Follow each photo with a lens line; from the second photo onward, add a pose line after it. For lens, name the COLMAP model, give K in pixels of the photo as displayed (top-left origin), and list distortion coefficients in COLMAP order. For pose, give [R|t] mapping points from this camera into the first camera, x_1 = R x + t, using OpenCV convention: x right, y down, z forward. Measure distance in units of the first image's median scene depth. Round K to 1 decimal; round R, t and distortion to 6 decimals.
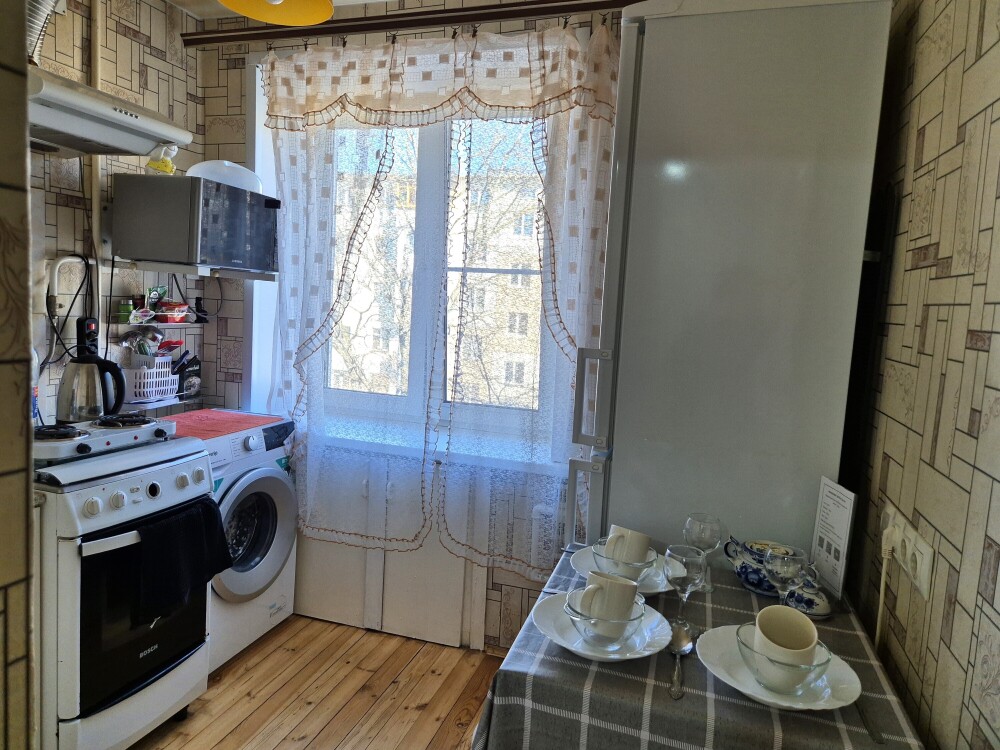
lens RADIAL K [[682.3, 0, 492.9], [0, 682.3, 365.5], [0, 0, 1]] dist [0.054097, -0.056638]
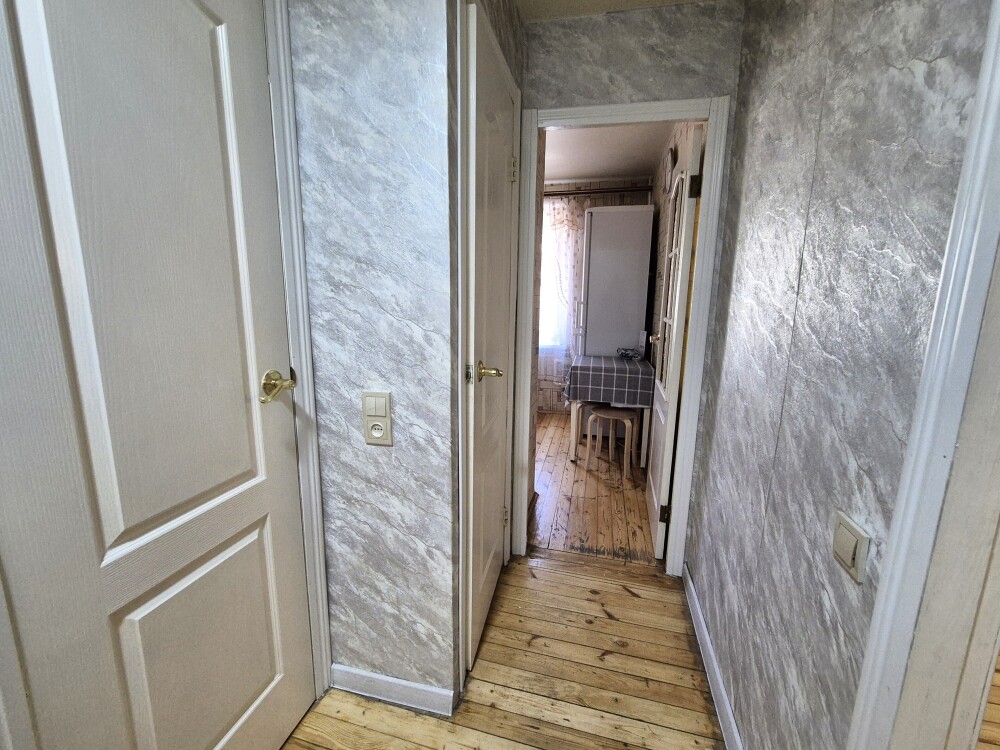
lens RADIAL K [[419.7, 0, 502.9], [0, 419.7, 371.1], [0, 0, 1]] dist [0.002961, -0.001600]
pose [[0.995765, -0.058954, 0.070540, -0.329347], [0.052509, 0.994560, 0.089965, 0.088913], [-0.075461, -0.085880, 0.993444, -0.905055]]
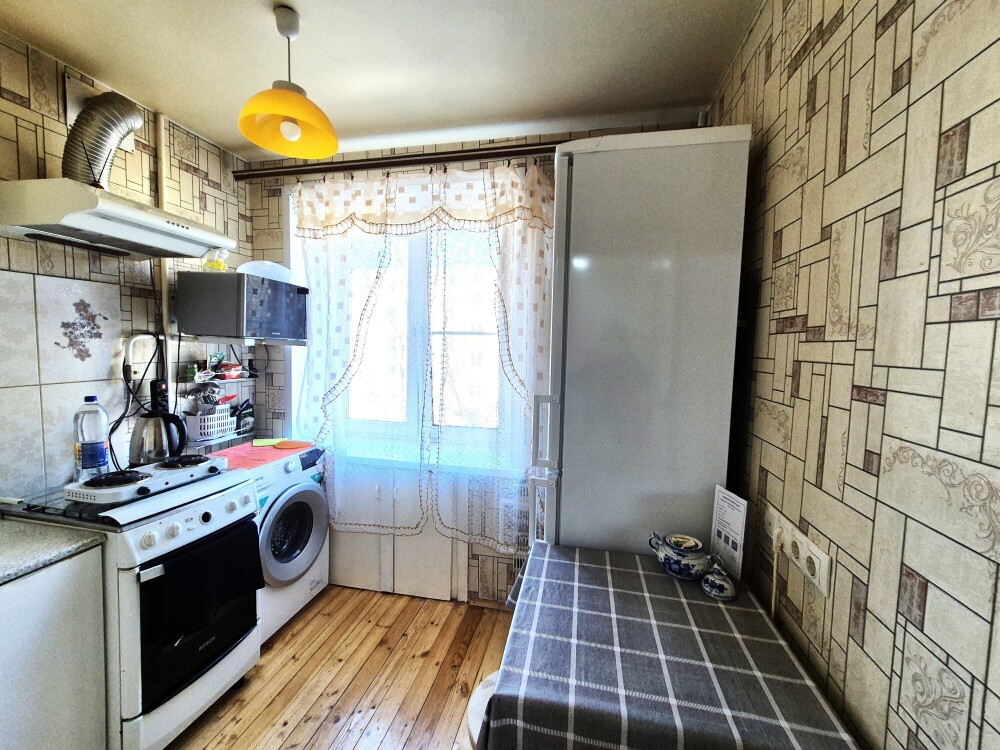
lens RADIAL K [[419.7, 0, 503.7], [0, 419.7, 372.5], [0, 0, 1]] dist [0.002961, -0.001600]
pose [[0.994035, -0.038426, 0.102067, -0.011599], [0.041200, 0.998833, -0.025210, -0.037424], [-0.100979, 0.029265, 0.994458, 0.137004]]
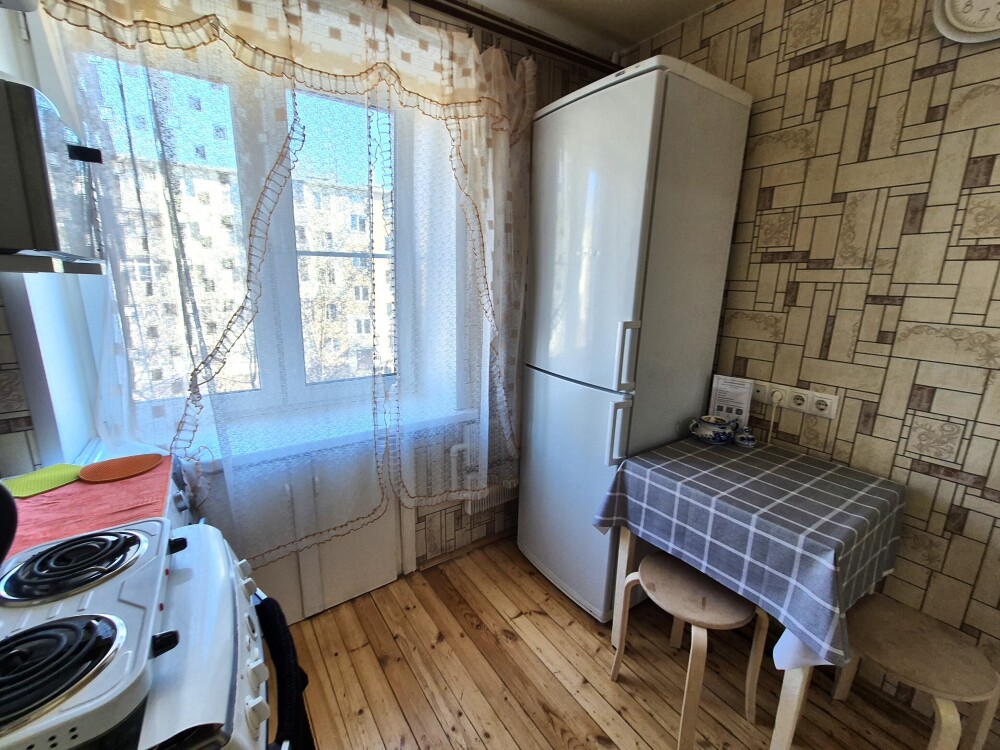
lens RADIAL K [[419.7, 0, 496.5], [0, 419.7, 374.6], [0, 0, 1]] dist [0.002961, -0.001600]
pose [[0.605680, -0.221799, 0.764171, -0.502645], [0.095402, 0.973680, 0.206993, -0.089194], [-0.789968, -0.052468, 0.610899, 0.505005]]
